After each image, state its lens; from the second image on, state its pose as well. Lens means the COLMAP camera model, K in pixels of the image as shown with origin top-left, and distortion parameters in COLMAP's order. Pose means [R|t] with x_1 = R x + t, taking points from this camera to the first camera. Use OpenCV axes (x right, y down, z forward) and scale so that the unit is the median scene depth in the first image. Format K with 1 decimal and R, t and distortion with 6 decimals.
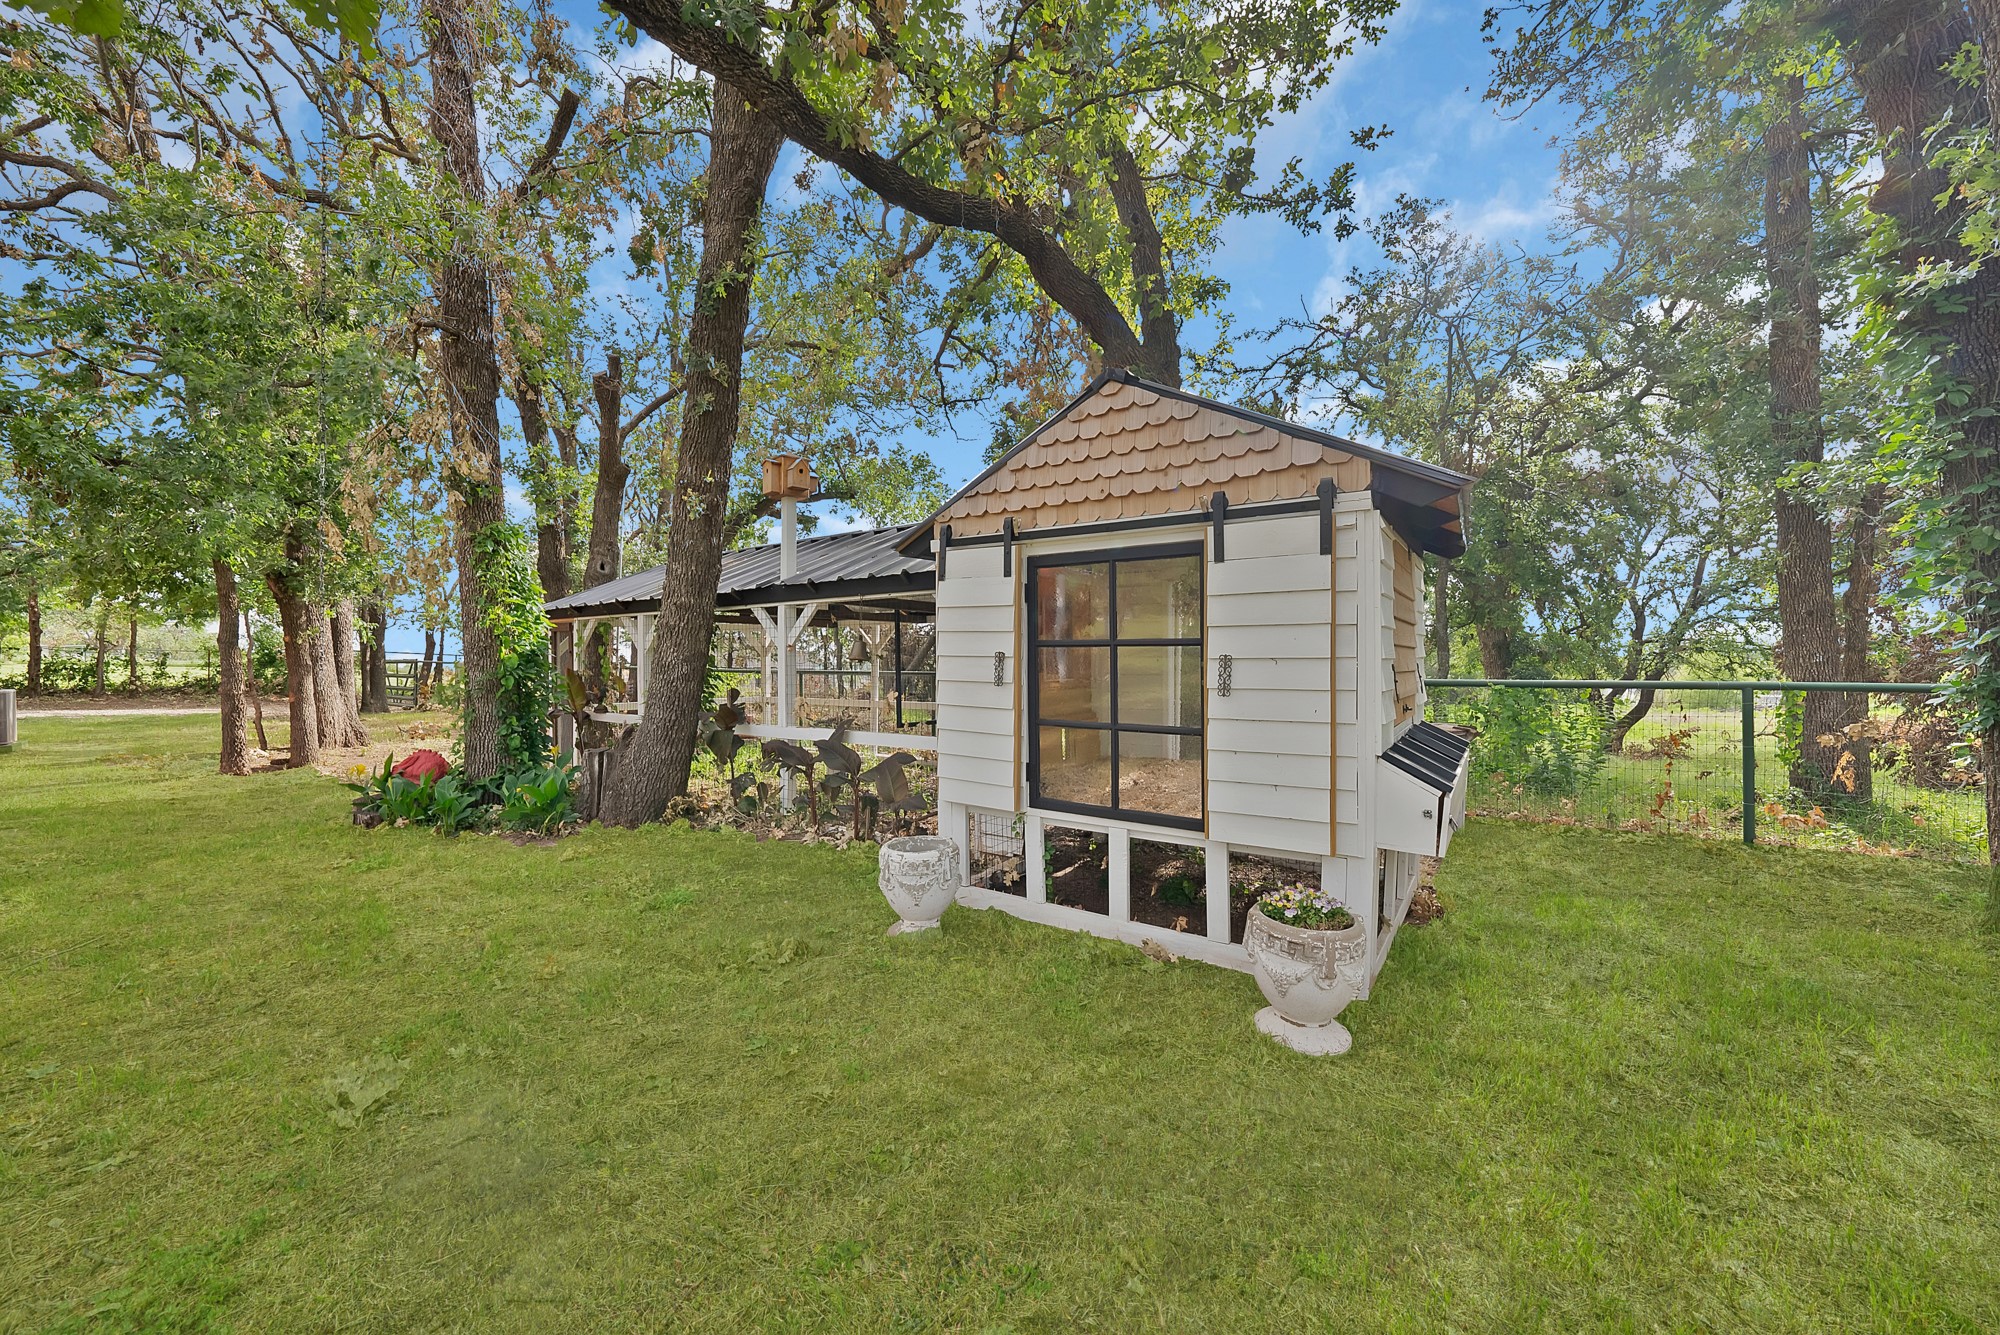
lens RADIAL K [[720.0, 0, 1004.6], [0, 720.0, 632.1], [0, 0, 1]] dist [-0.016405, -0.000013]
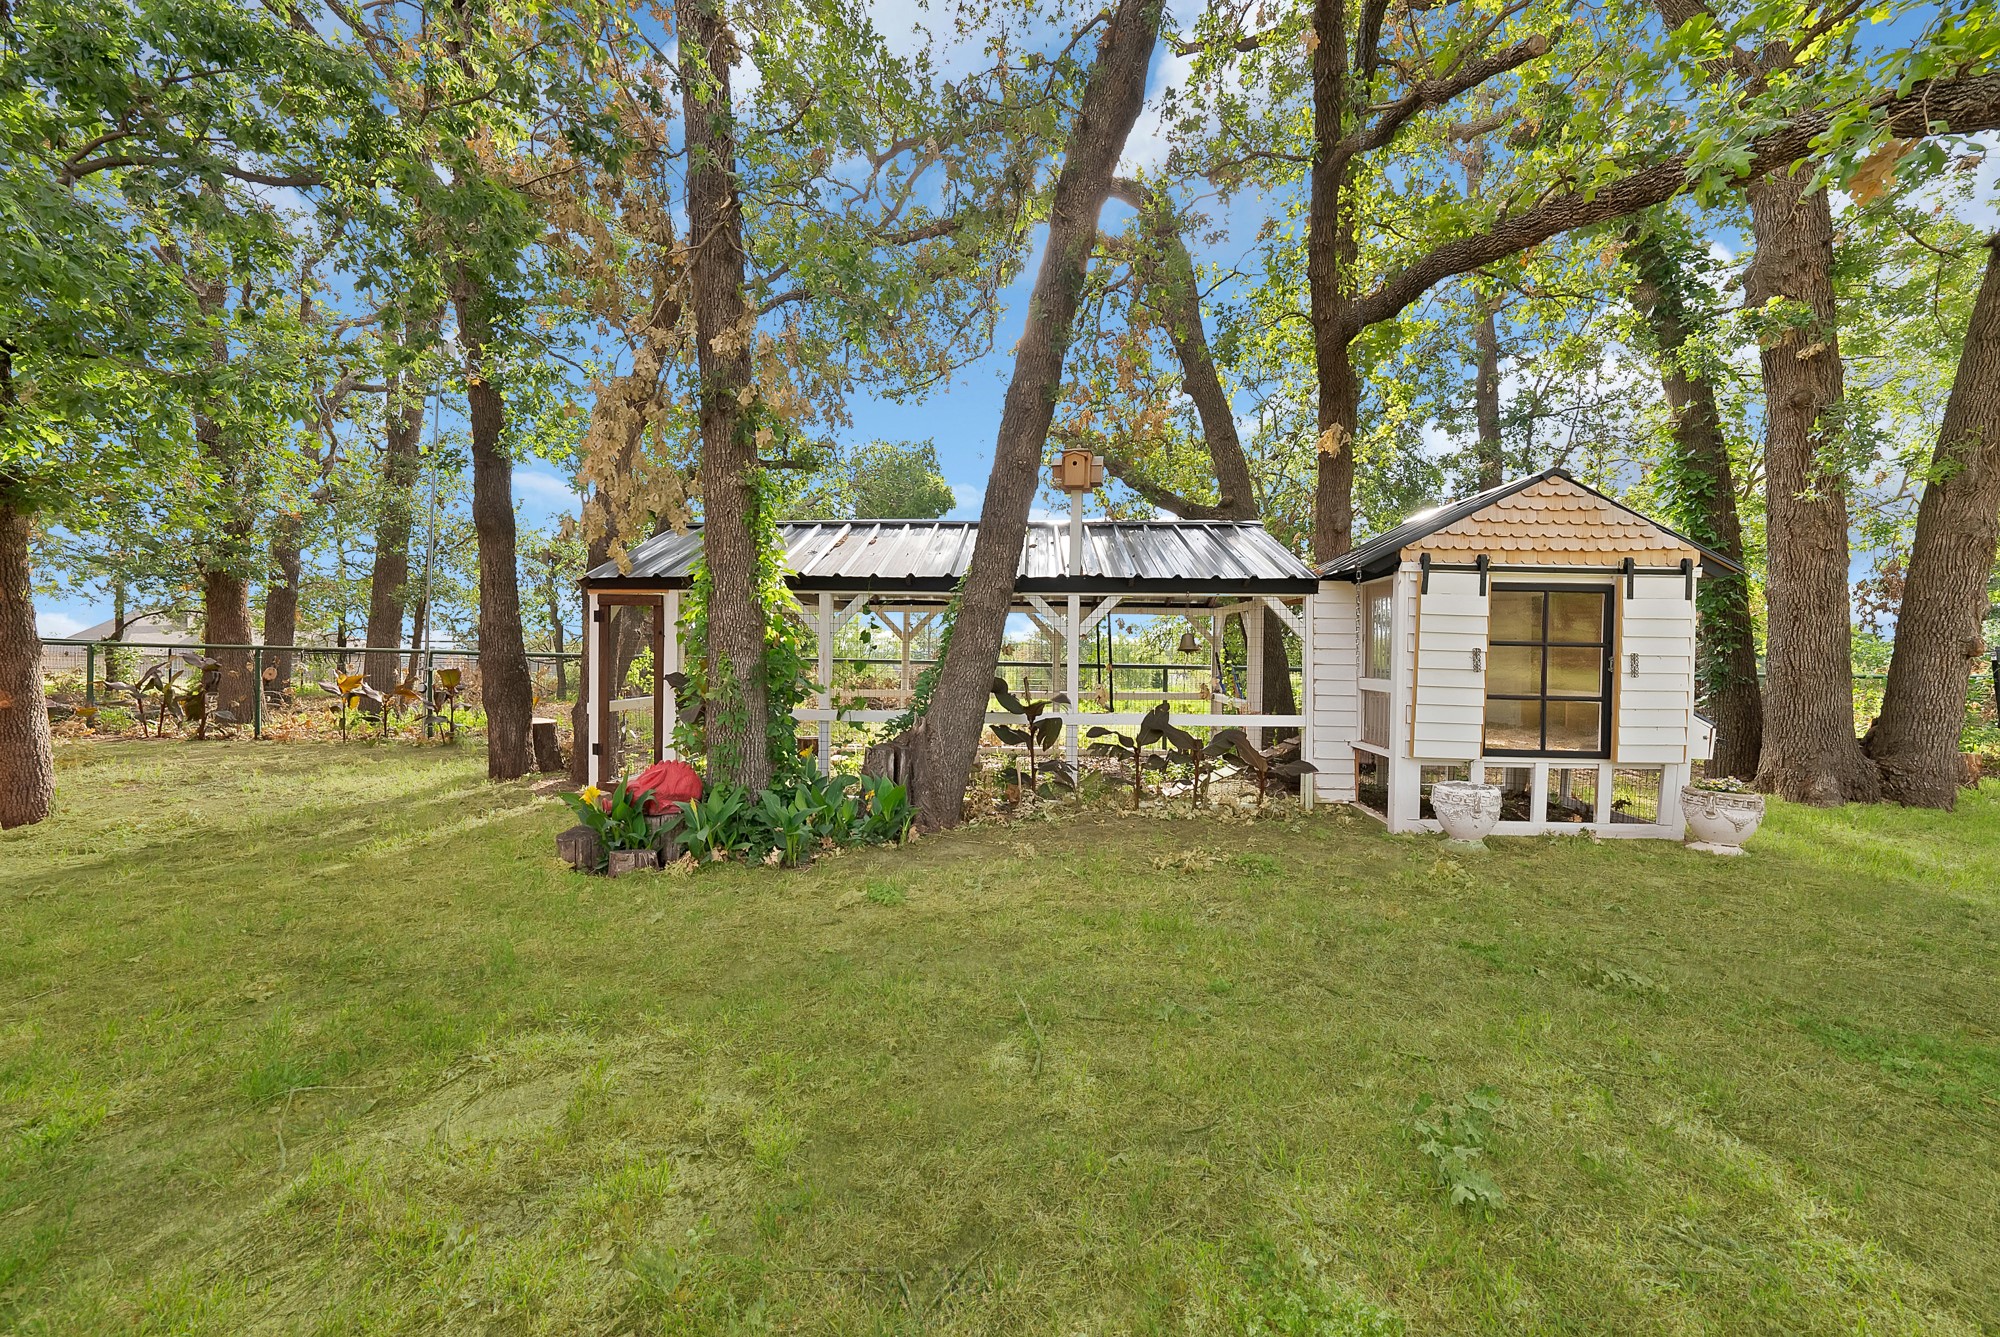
lens RADIAL K [[702.5, 0, 1006.9], [0, 702.5, 656.3], [0, 0, 1]] dist [-0.000762, -0.000045]
pose [[0.838345, 0.022151, 0.544690, -1.641853], [-0.036371, 0.999221, 0.015344, 0.059811], [-0.543925, -0.032674, 0.838497, 0.360643]]
